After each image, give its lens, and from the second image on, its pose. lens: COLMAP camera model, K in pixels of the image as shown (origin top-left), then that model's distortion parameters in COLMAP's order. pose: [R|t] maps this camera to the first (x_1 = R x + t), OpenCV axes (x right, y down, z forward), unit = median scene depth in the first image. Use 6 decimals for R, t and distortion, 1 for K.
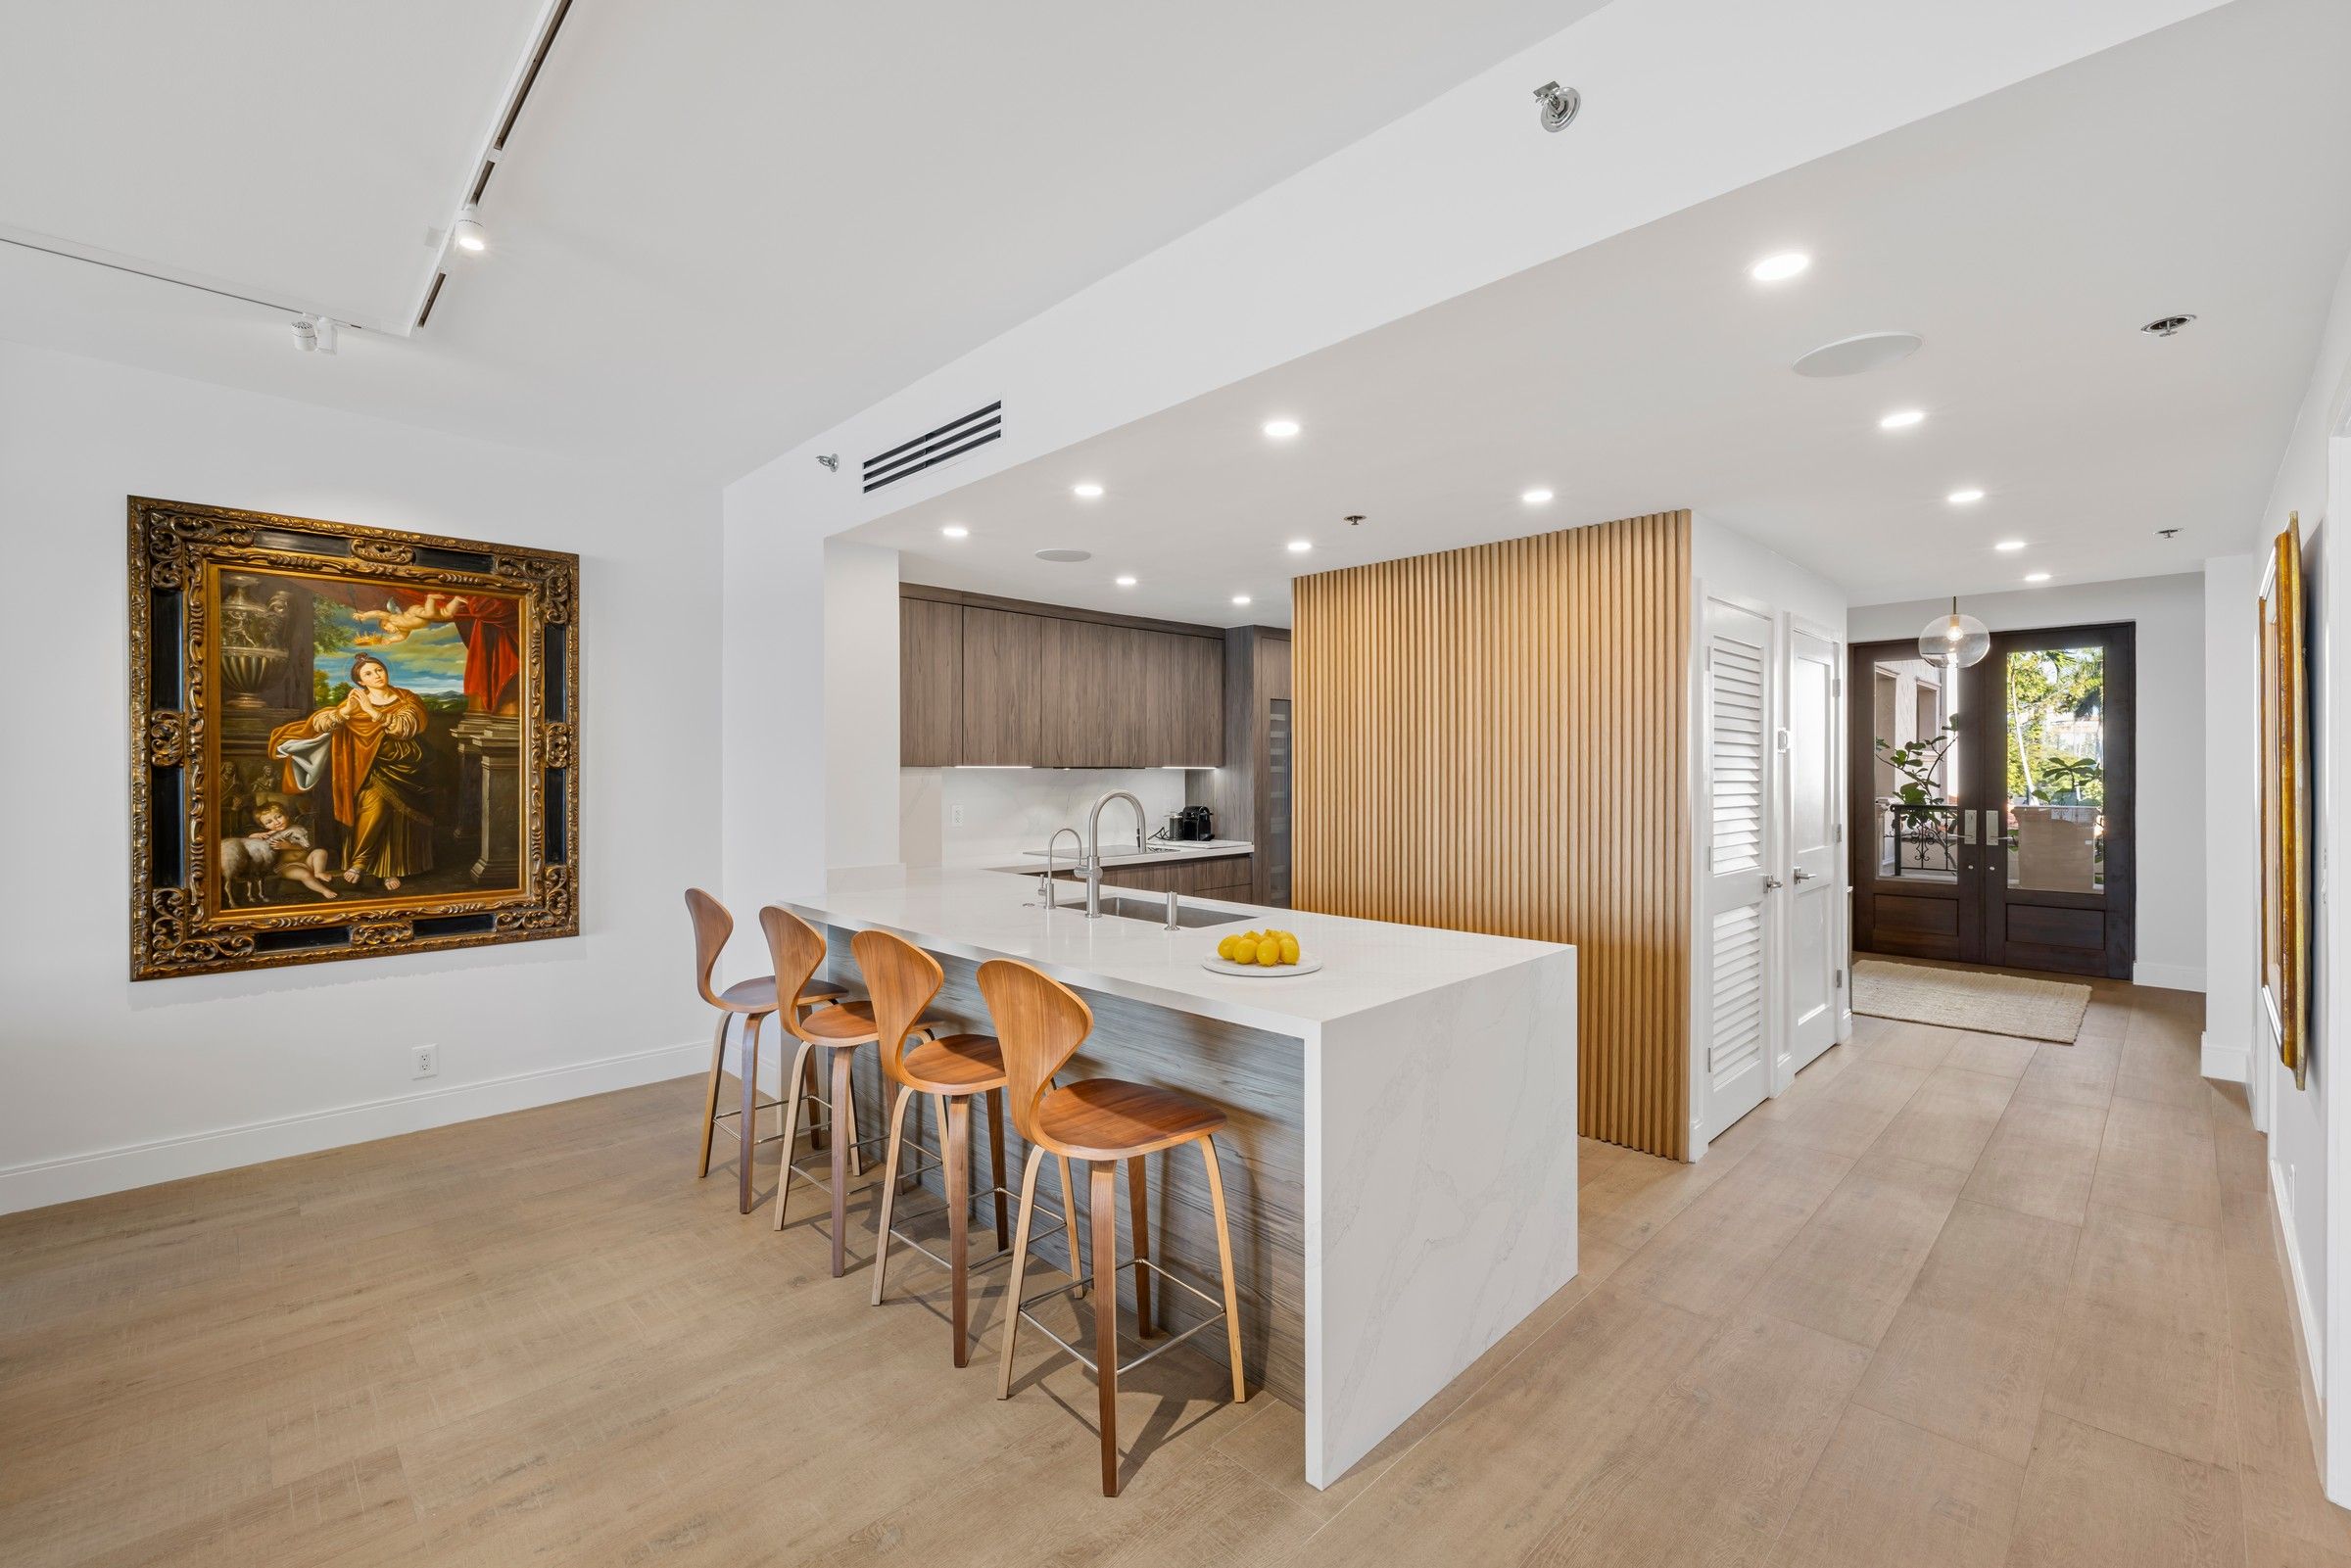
lens RADIAL K [[996.0, 0, 1178.5], [0, 996.0, 769.6], [0, 0, 1]] dist [0.002335, 0.000202]
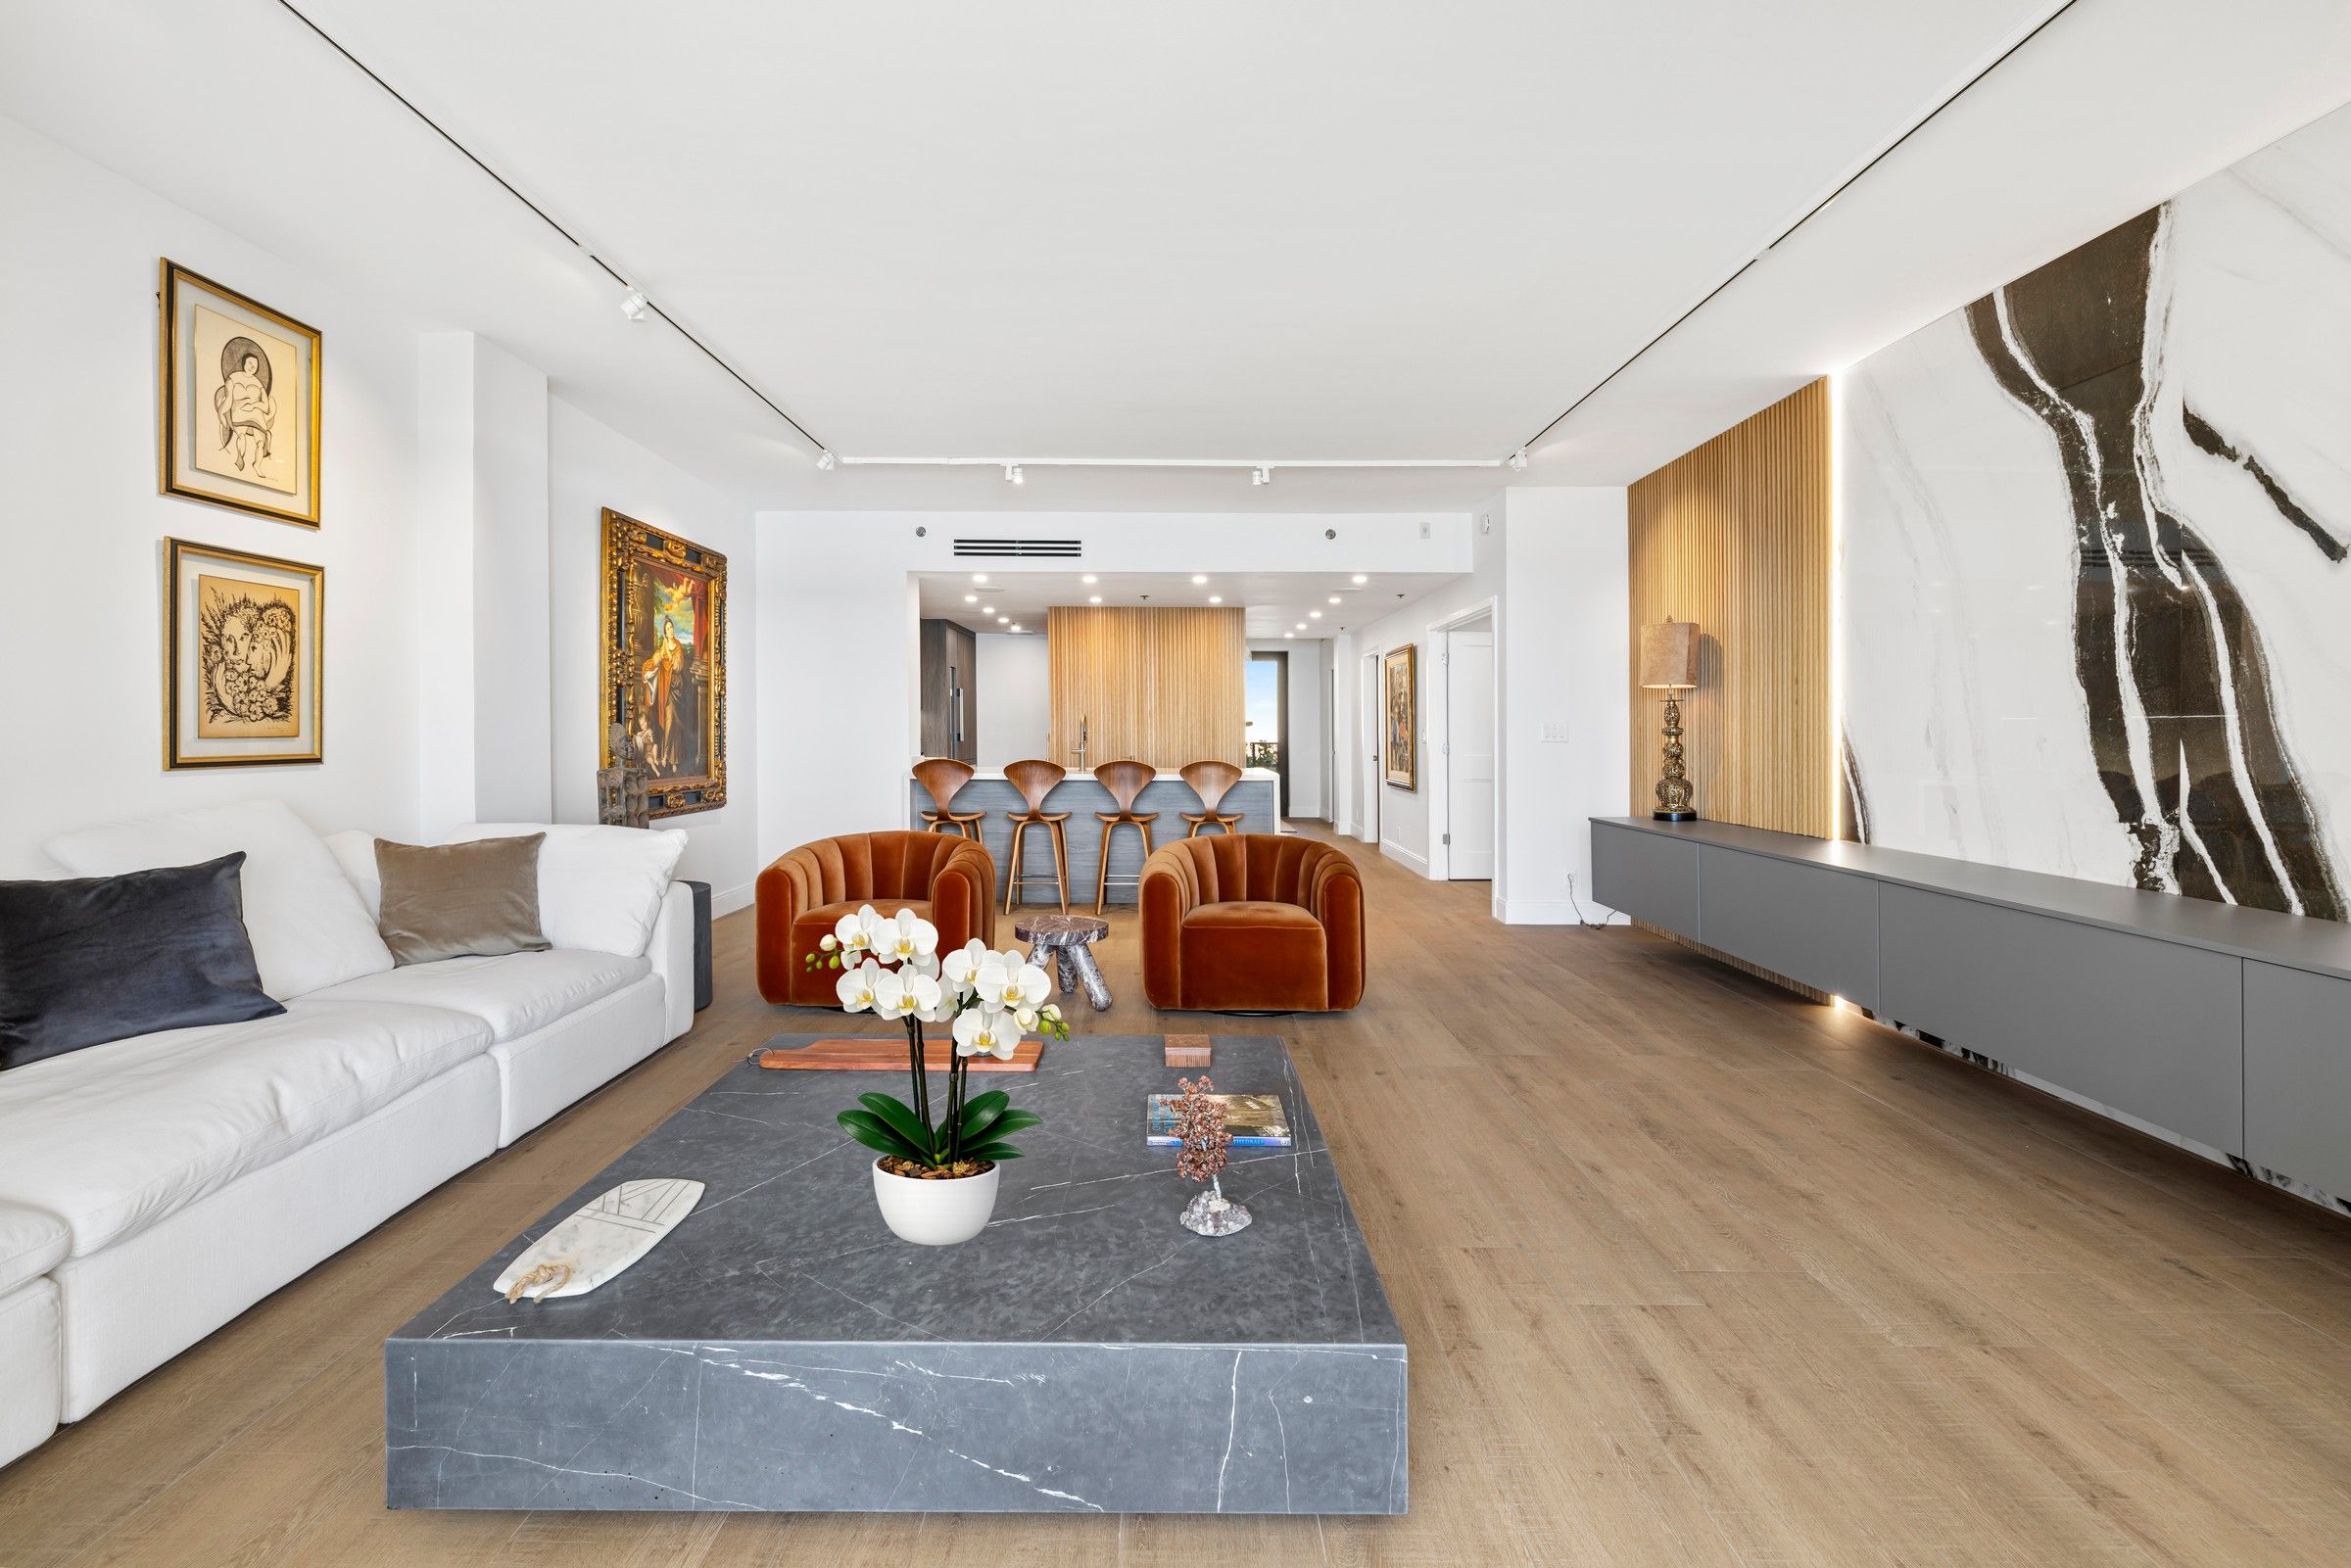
lens RADIAL K [[980.7, 0, 1168.1], [0, 980.7, 731.5], [0, 0, 1]] dist [-0.000342, -0.005397]
pose [[0.701439, 0.006091, 0.712704, -1.322050], [-0.006732, 0.999975, -0.001921, 0.056235], [-0.712698, -0.003451, 0.701463, -0.578613]]
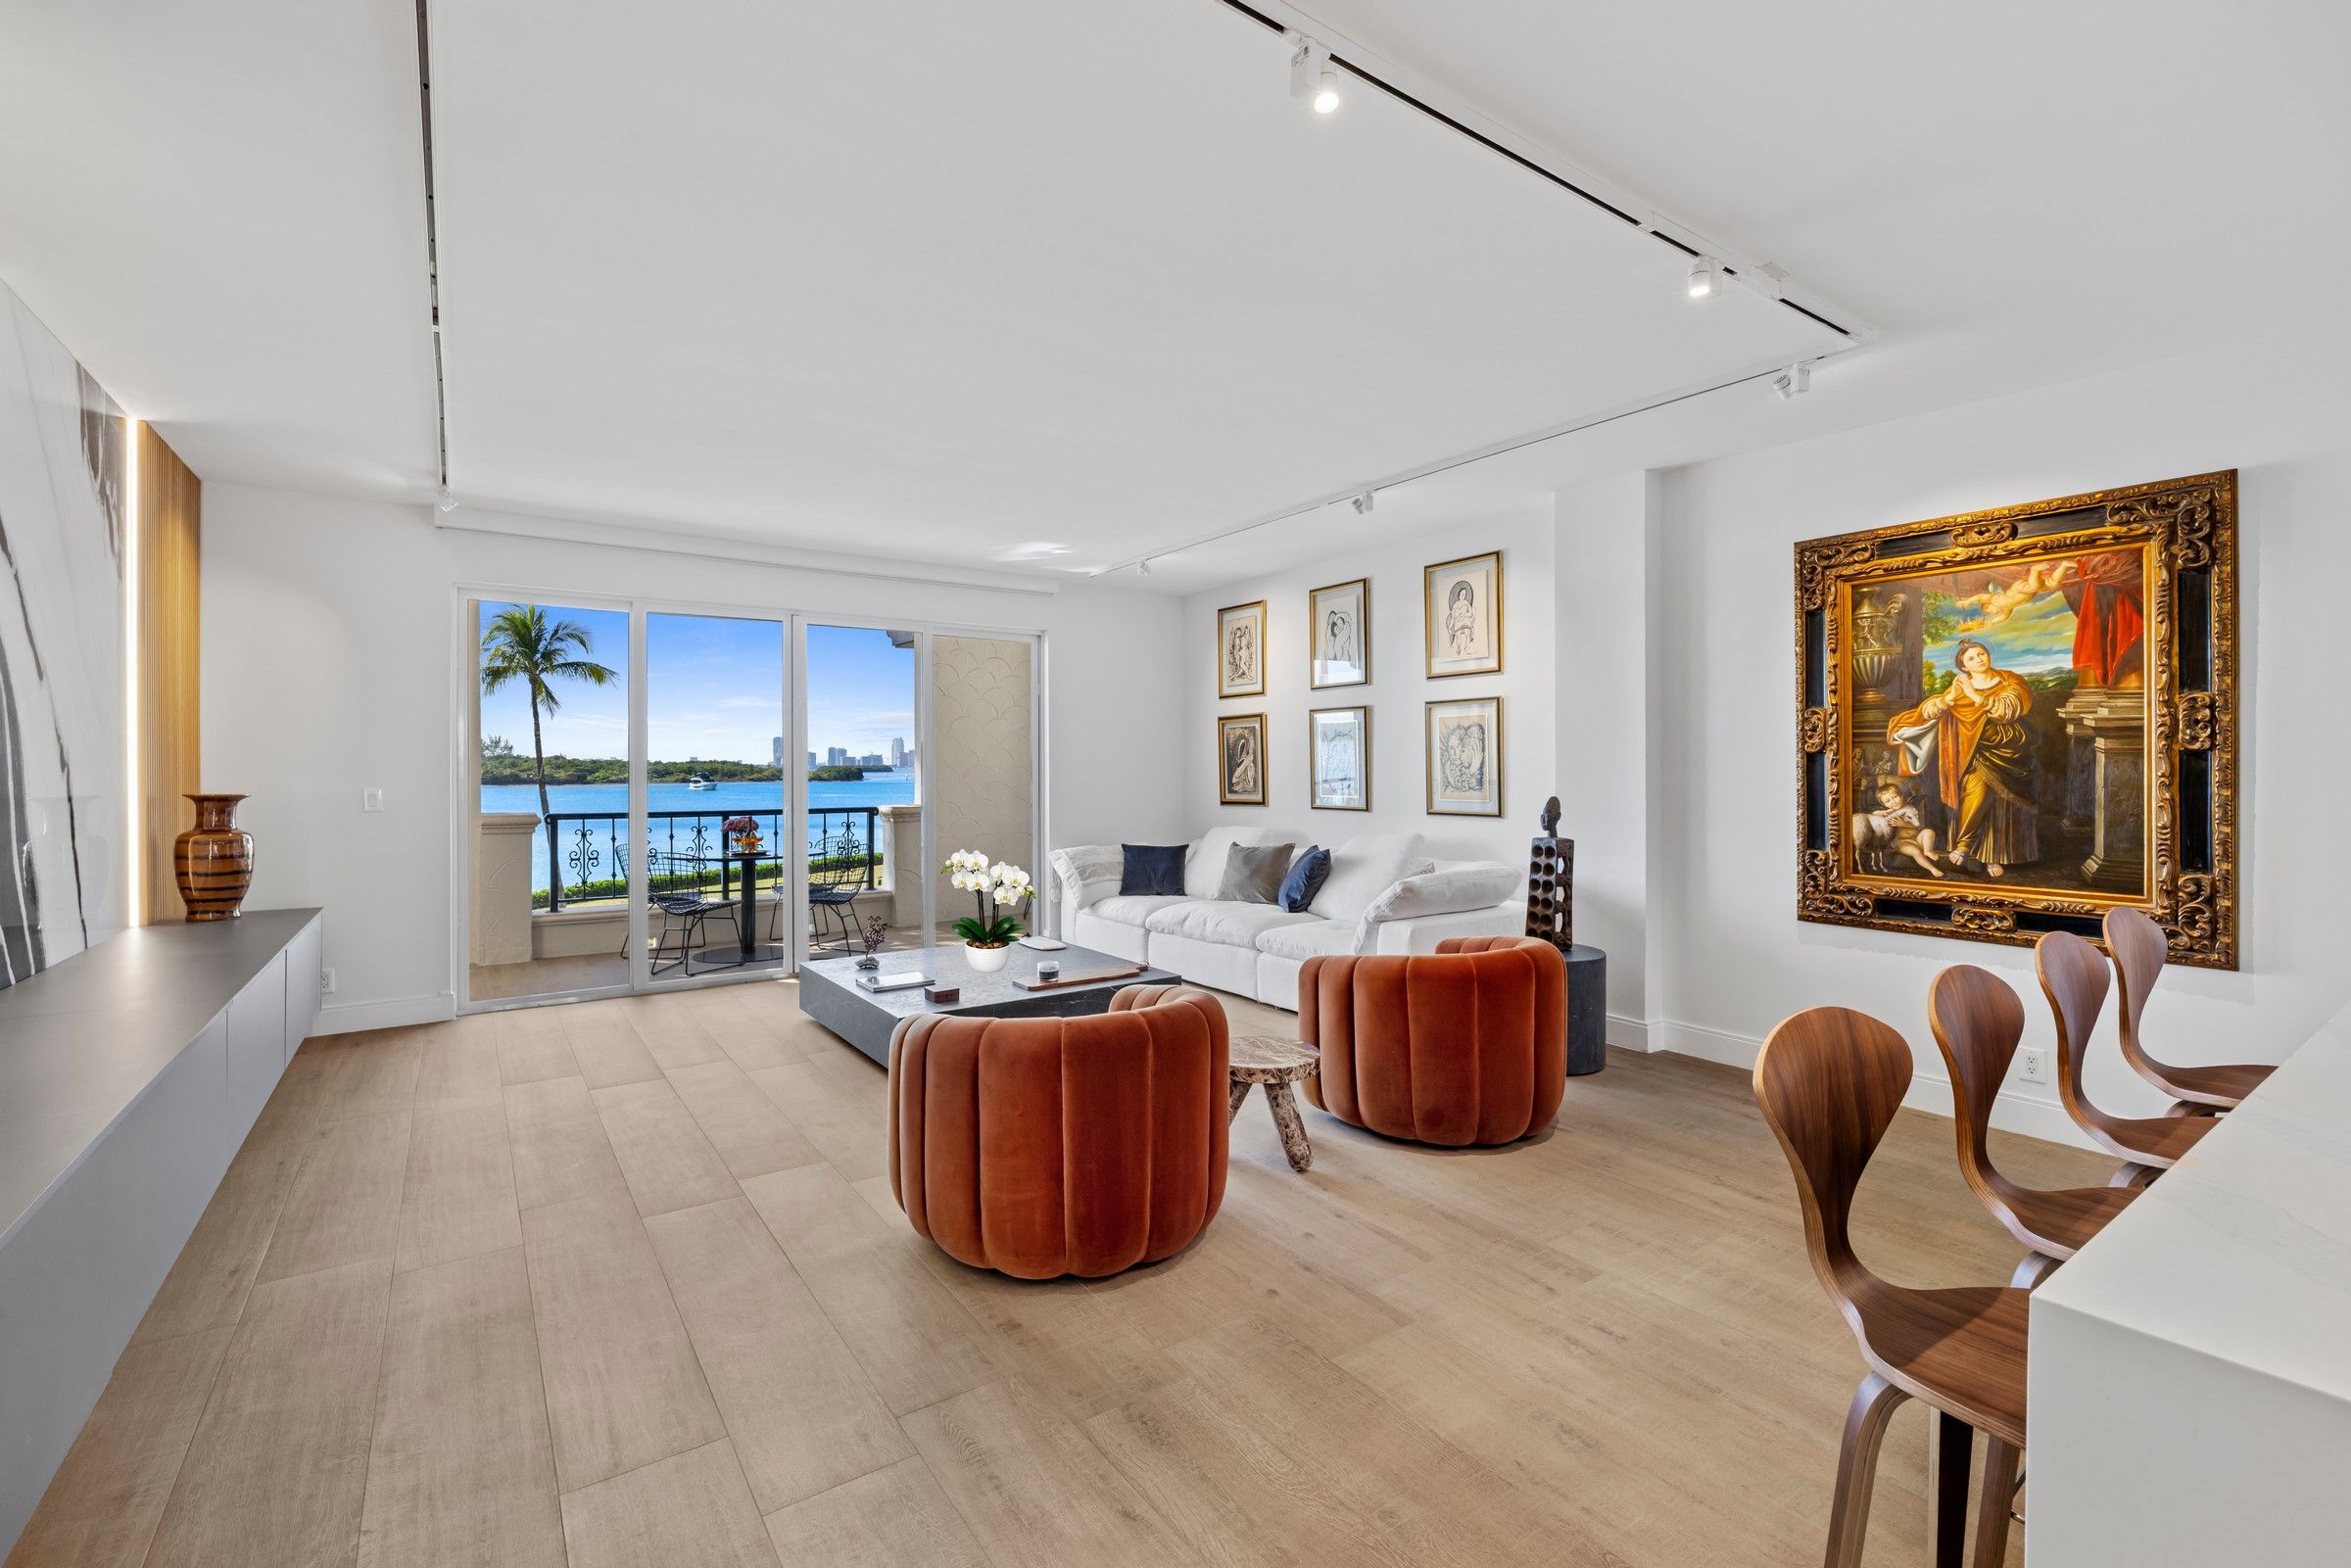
lens RADIAL K [[1023.3, 0, 1162.0], [0, 1023.3, 773.8], [0, 0, 1]] dist [0.001592, -0.000025]
pose [[-0.167518, 0.009867, -0.985820, 0.340767], [0.002655, 0.999951, 0.009557, 0.007645], [0.985865, -0.001017, -0.167536, 0.362057]]
